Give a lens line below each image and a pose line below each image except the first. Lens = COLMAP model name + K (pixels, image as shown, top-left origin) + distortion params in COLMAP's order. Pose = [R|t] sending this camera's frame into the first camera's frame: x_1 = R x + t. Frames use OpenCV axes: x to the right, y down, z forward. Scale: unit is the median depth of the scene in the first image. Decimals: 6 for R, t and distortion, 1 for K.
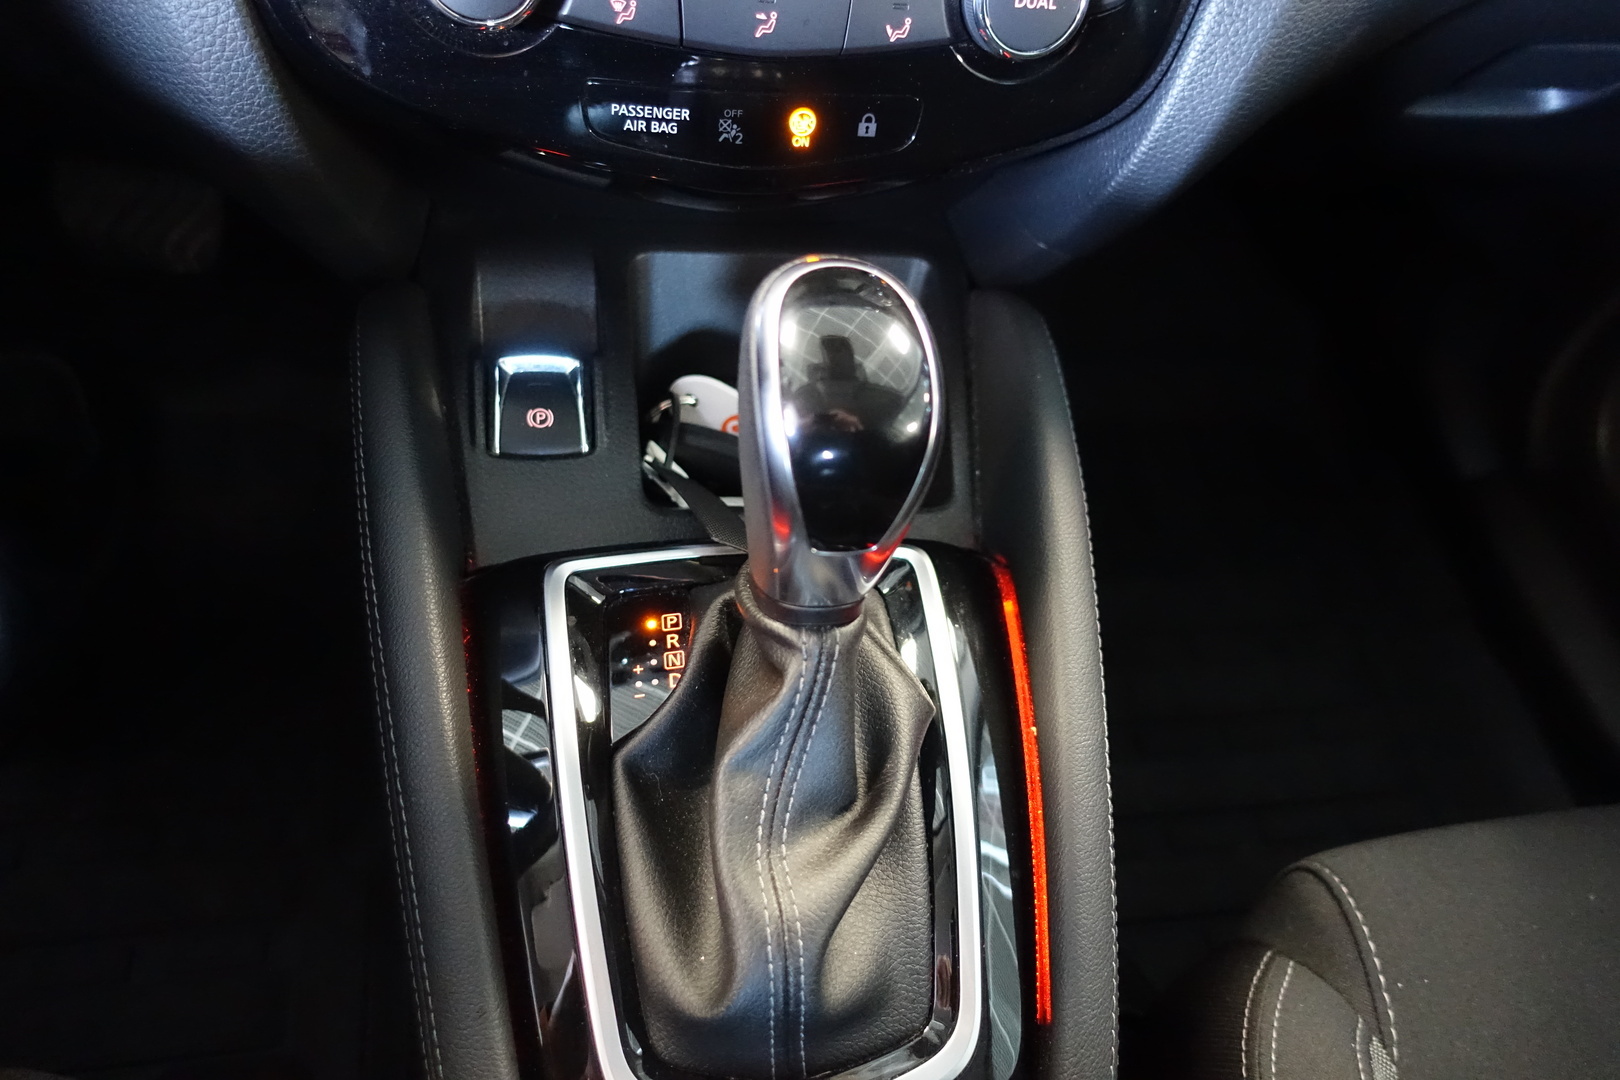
lens RADIAL K [[1109.5, 0, 810.0], [0, 1109.5, 540.0], [0, 0, 1]] dist [0.002633, -0.007224]
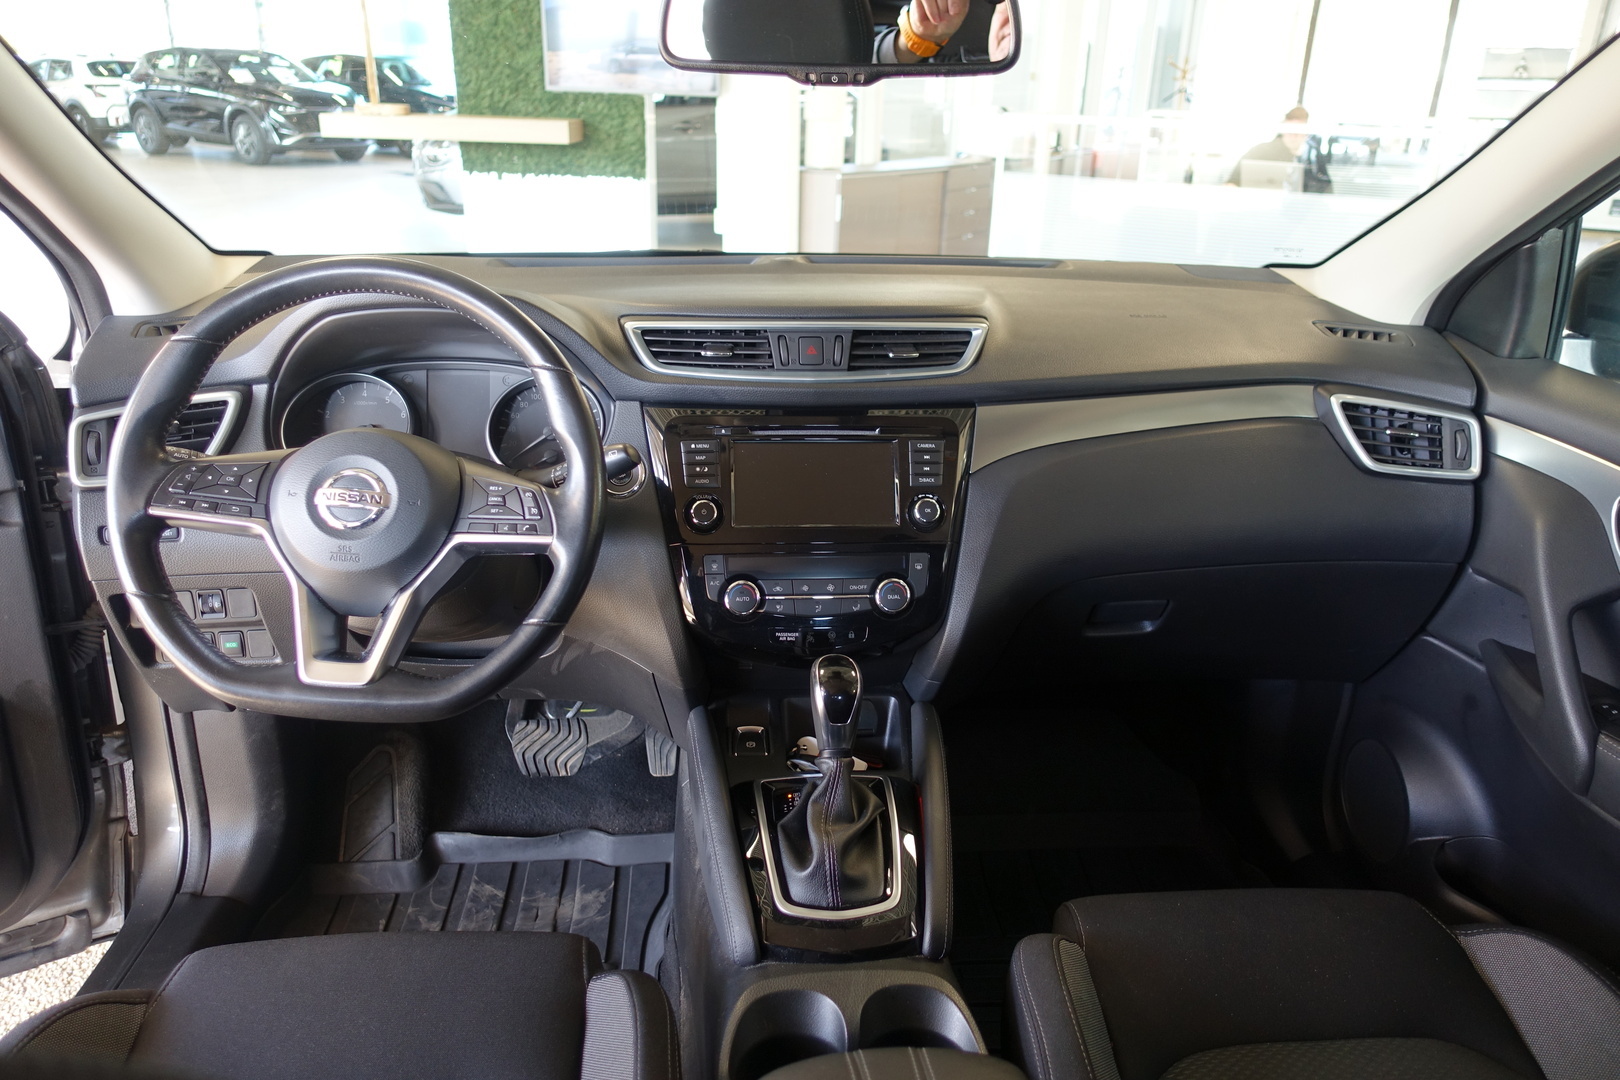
lens RADIAL K [[1127.9, 0, 810.0], [0, 1127.9, 540.0], [0, 0, 1]] dist [0.006664, -0.001123]
pose [[0.989504, -0.097118, -0.107002, 0.330751], [0.019222, 0.822359, -0.568644, 1.368096], [0.143220, 0.560619, 0.815595, -2.019507]]
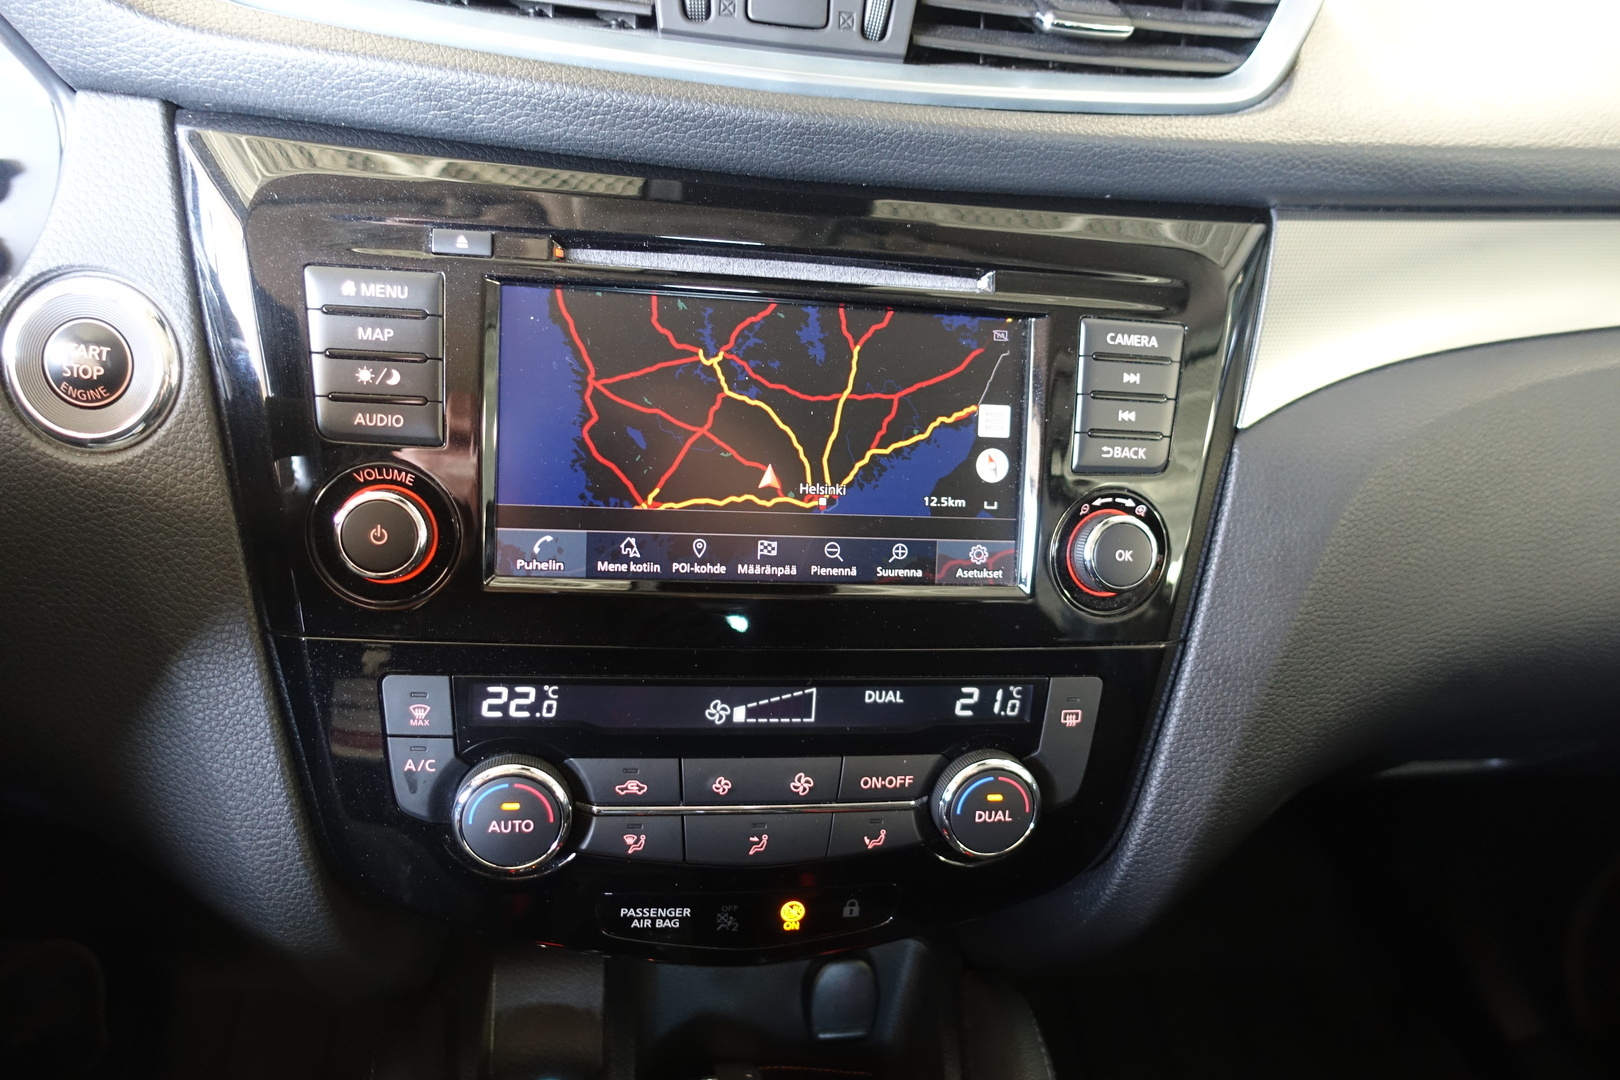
lens RADIAL K [[1109.5, 0, 810.0], [0, 1109.5, 540.0], [0, 0, 1]] dist [0.002633, -0.007224]
pose [[0.999660, -0.015148, -0.021221, 0.040879], [0.006206, 0.928766, -0.370615, -0.316473], [0.025323, 0.370357, 0.928544, -0.172074]]
